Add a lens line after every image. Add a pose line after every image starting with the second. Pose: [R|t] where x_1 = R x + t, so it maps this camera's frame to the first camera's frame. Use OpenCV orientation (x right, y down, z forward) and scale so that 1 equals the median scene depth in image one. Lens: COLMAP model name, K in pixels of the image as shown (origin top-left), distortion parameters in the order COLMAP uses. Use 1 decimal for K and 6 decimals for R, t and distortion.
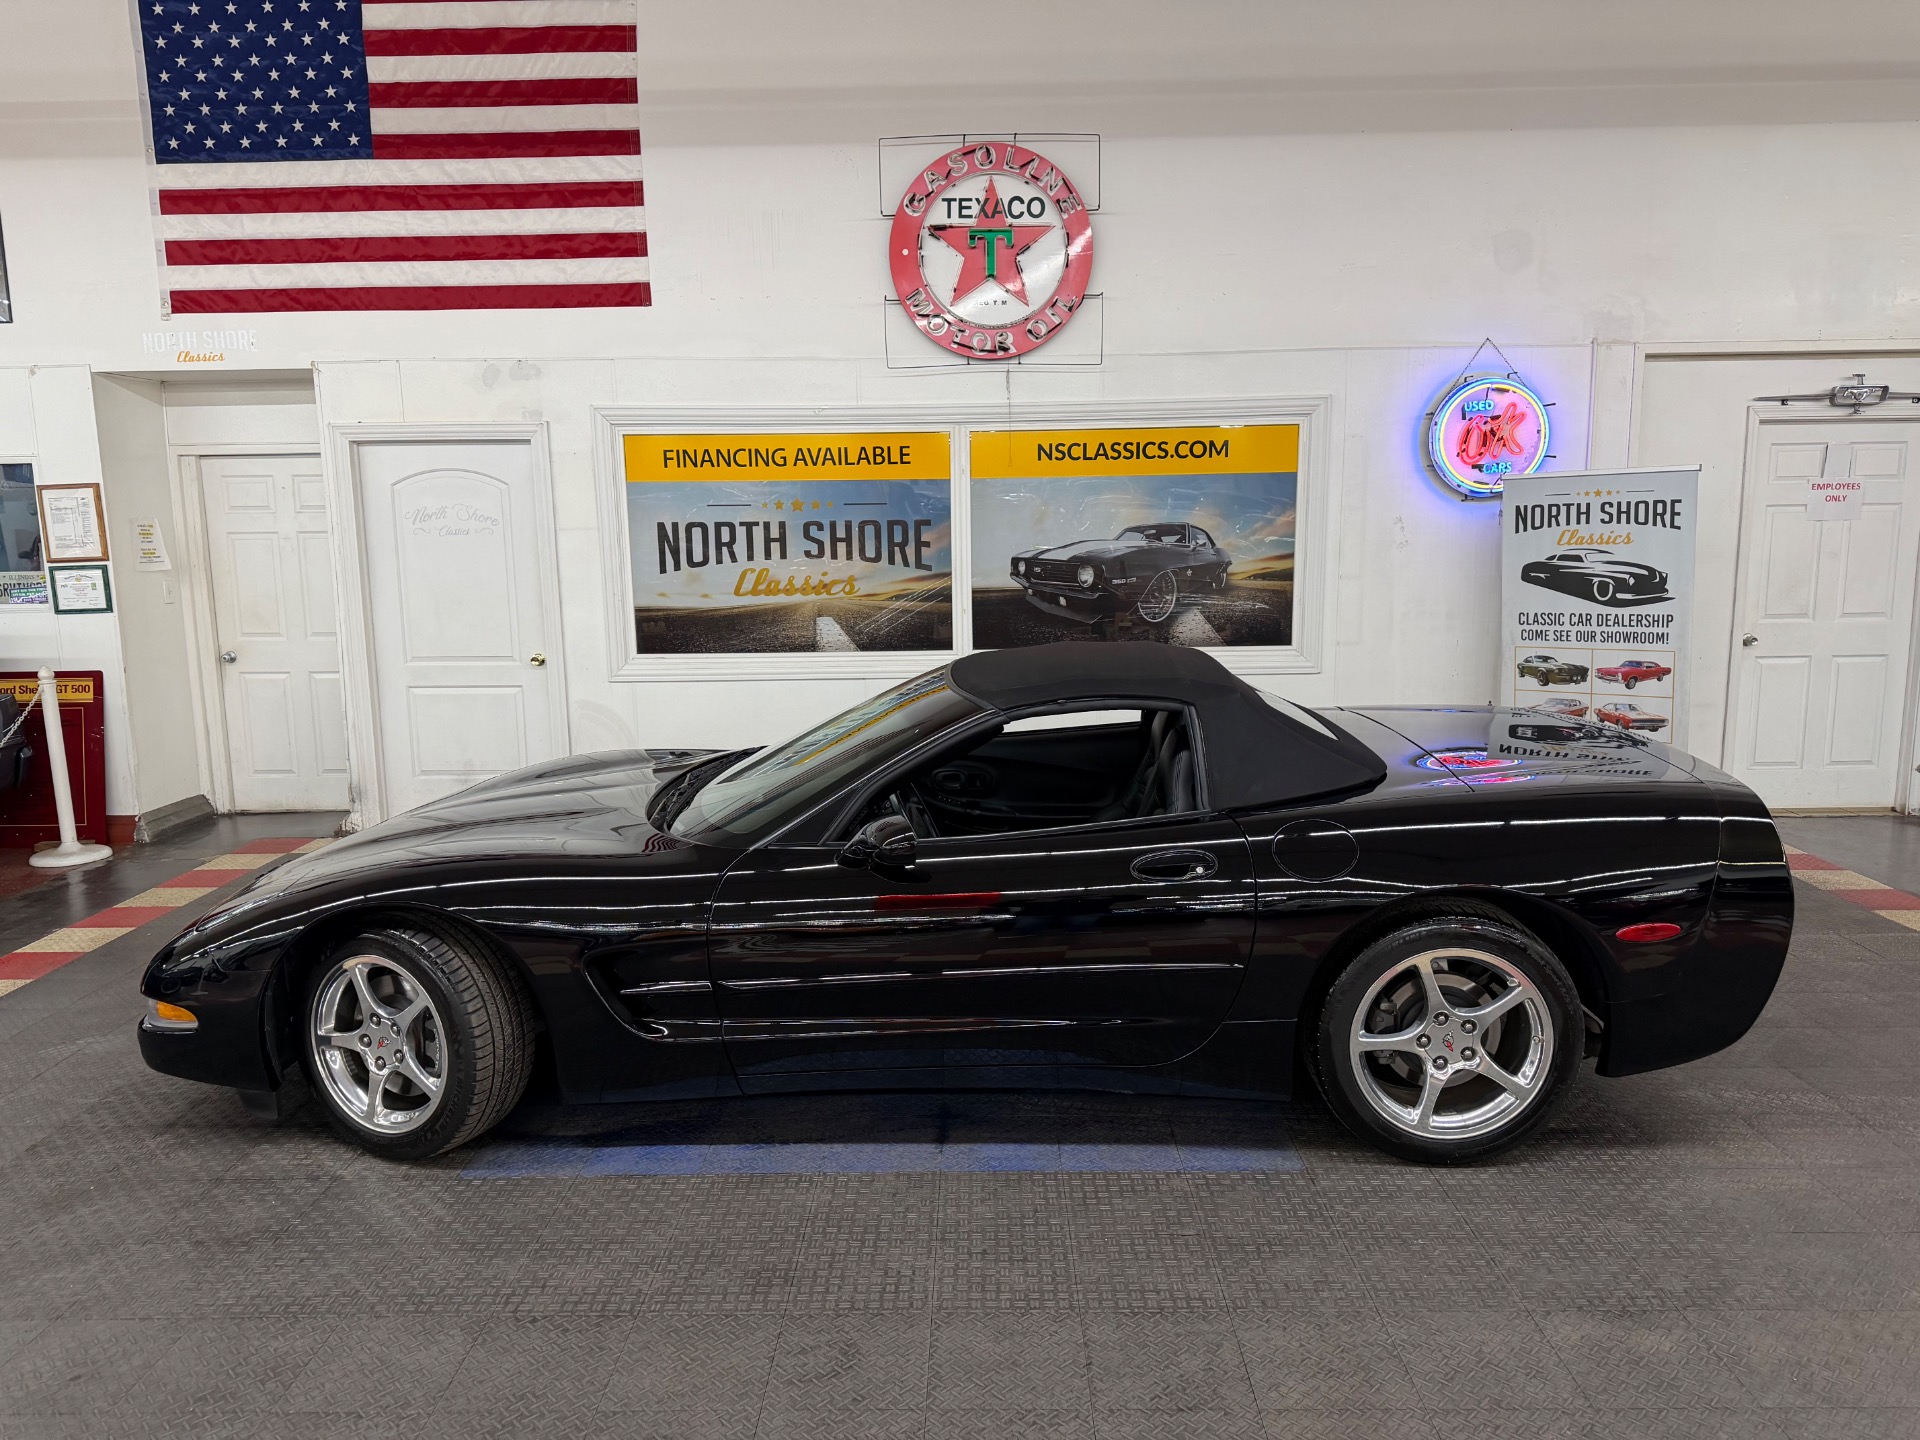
lens RADIAL K [[1385.6, 0, 951.7], [0, 1385.6, 719.5], [0, 0, 1]] dist [0.211223, -0.358685]
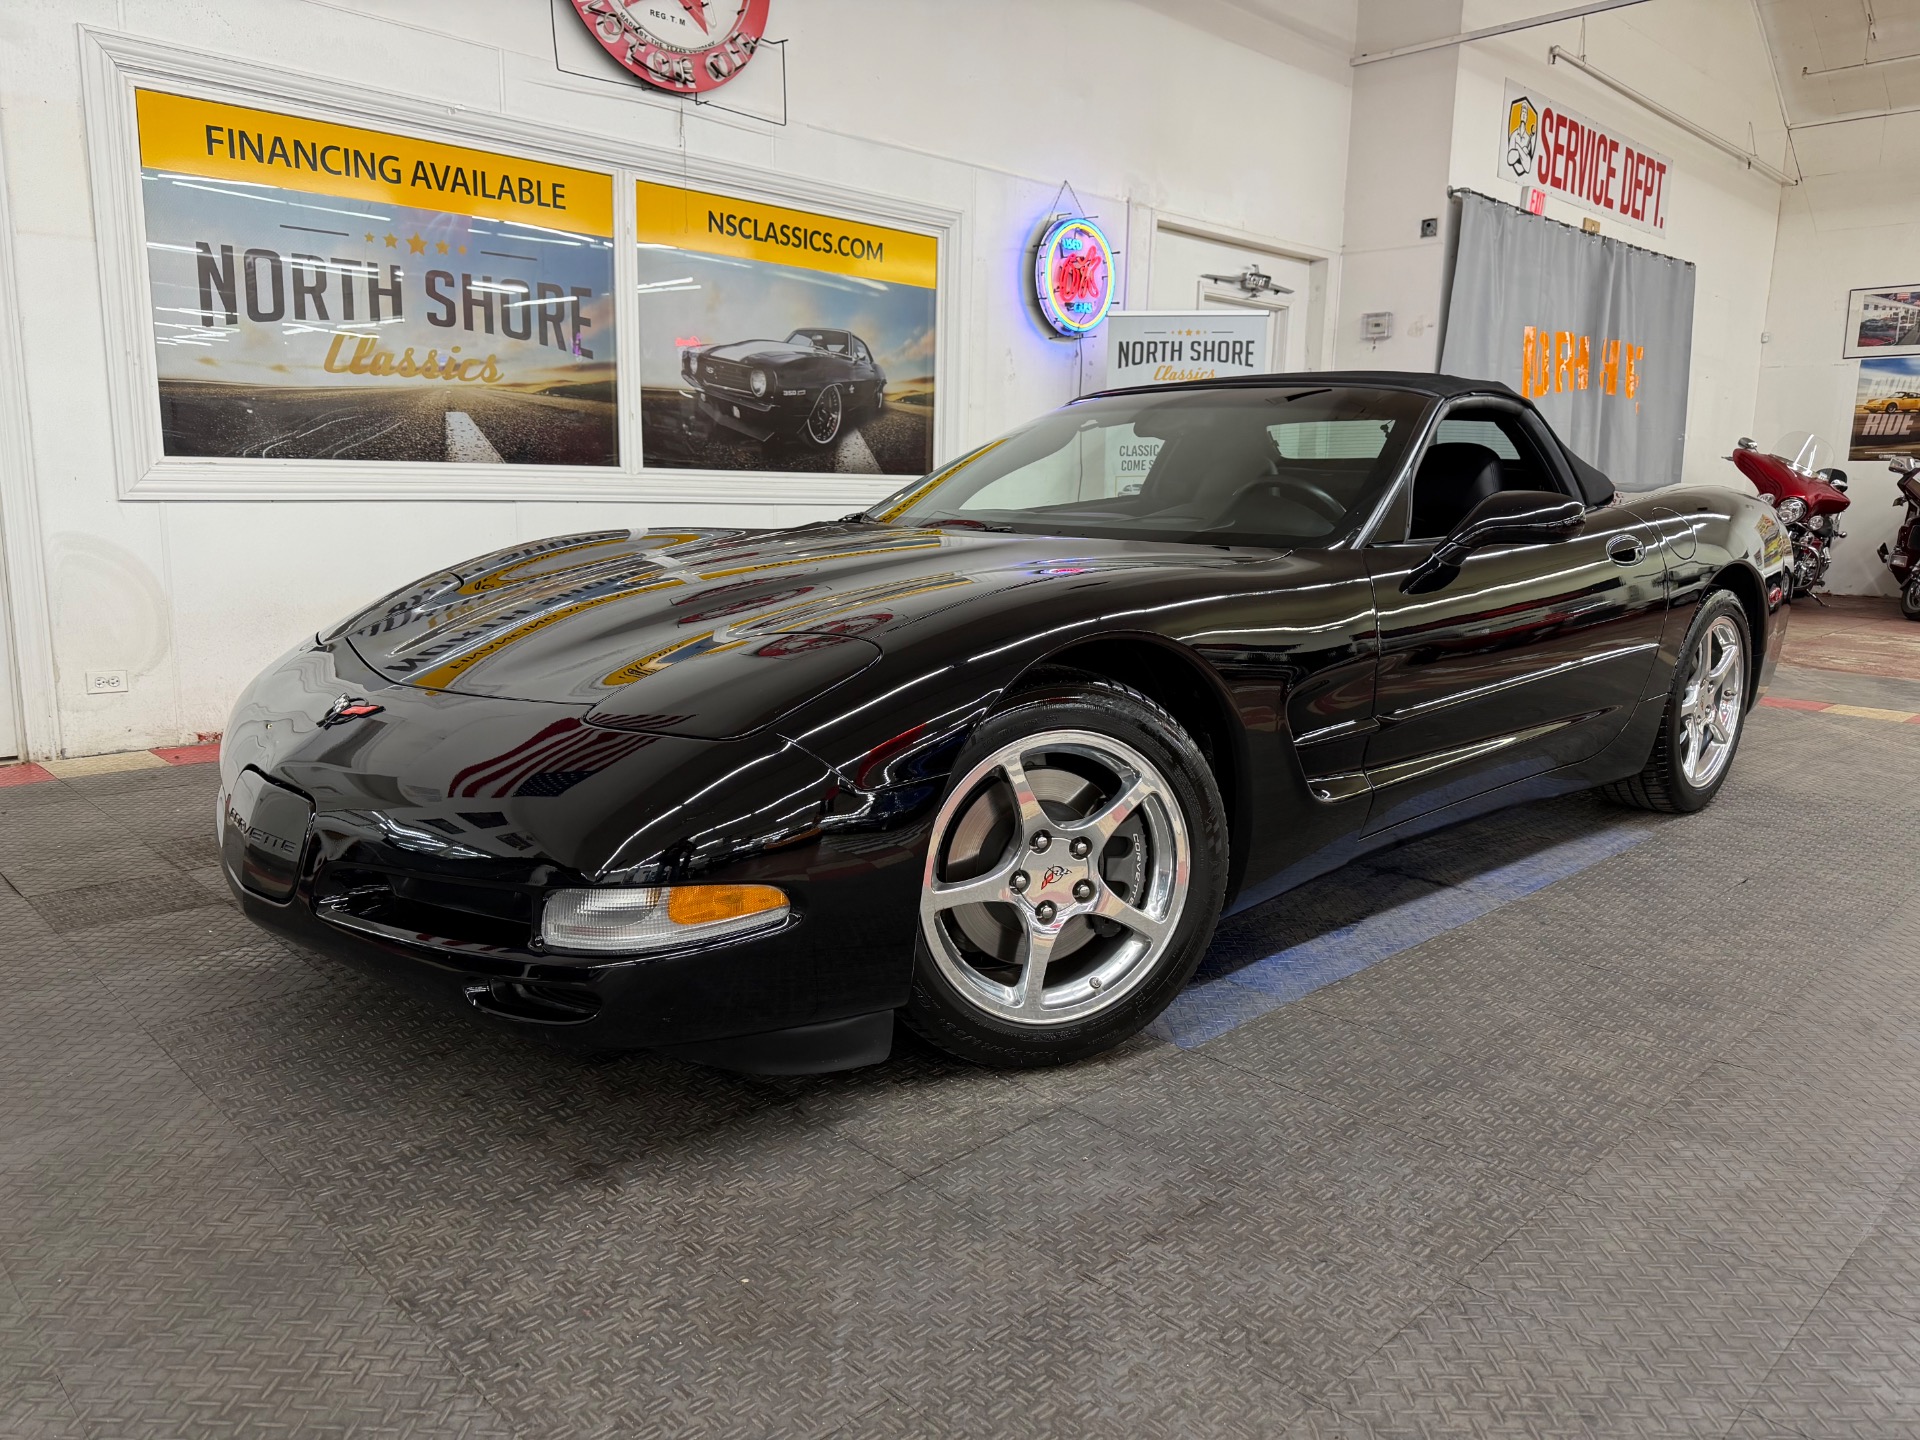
lens RADIAL K [[1383.9, 0, 963.7], [0, 1383.9, 732.6], [0, 0, 1]] dist [0.024695, -0.029467]
pose [[0.708082, -0.096924, 0.699446, -0.423023], [0.084643, 0.995043, 0.052198, 0.074139], [-0.701038, 0.022242, 0.712776, 0.322694]]
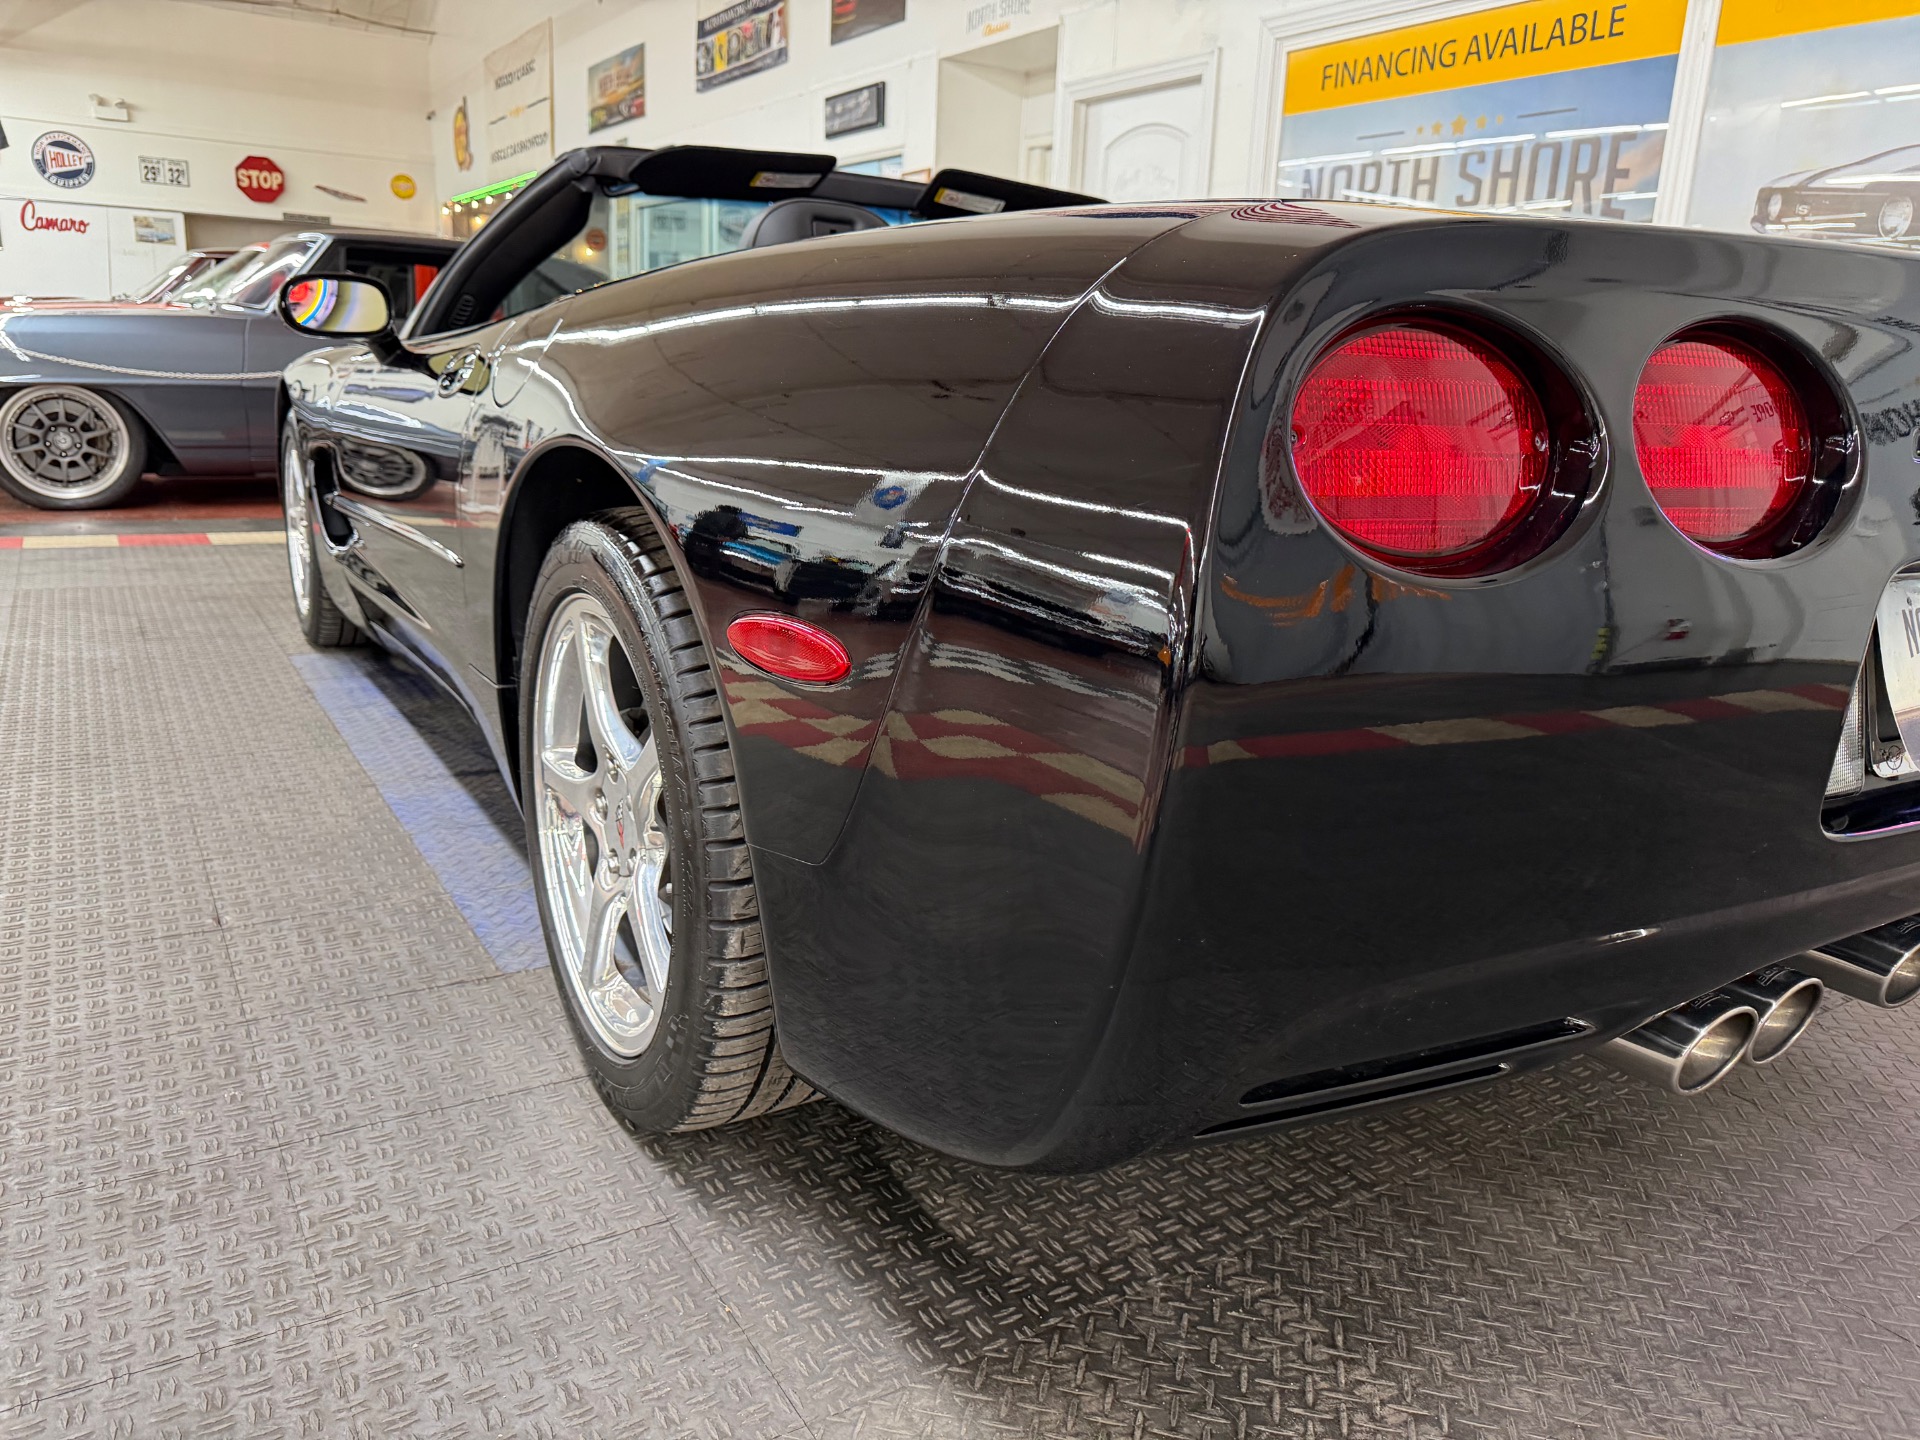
lens RADIAL K [[1391.4, 0, 972.5], [0, 1391.4, 731.1], [0, 0, 1]] dist [0.006495, -0.005811]
pose [[0.553941, 0.253641, -0.792979, 0.368407], [-0.188017, 0.965969, 0.177633, 0.054377], [0.811048, 0.050696, 0.582778, 0.428044]]
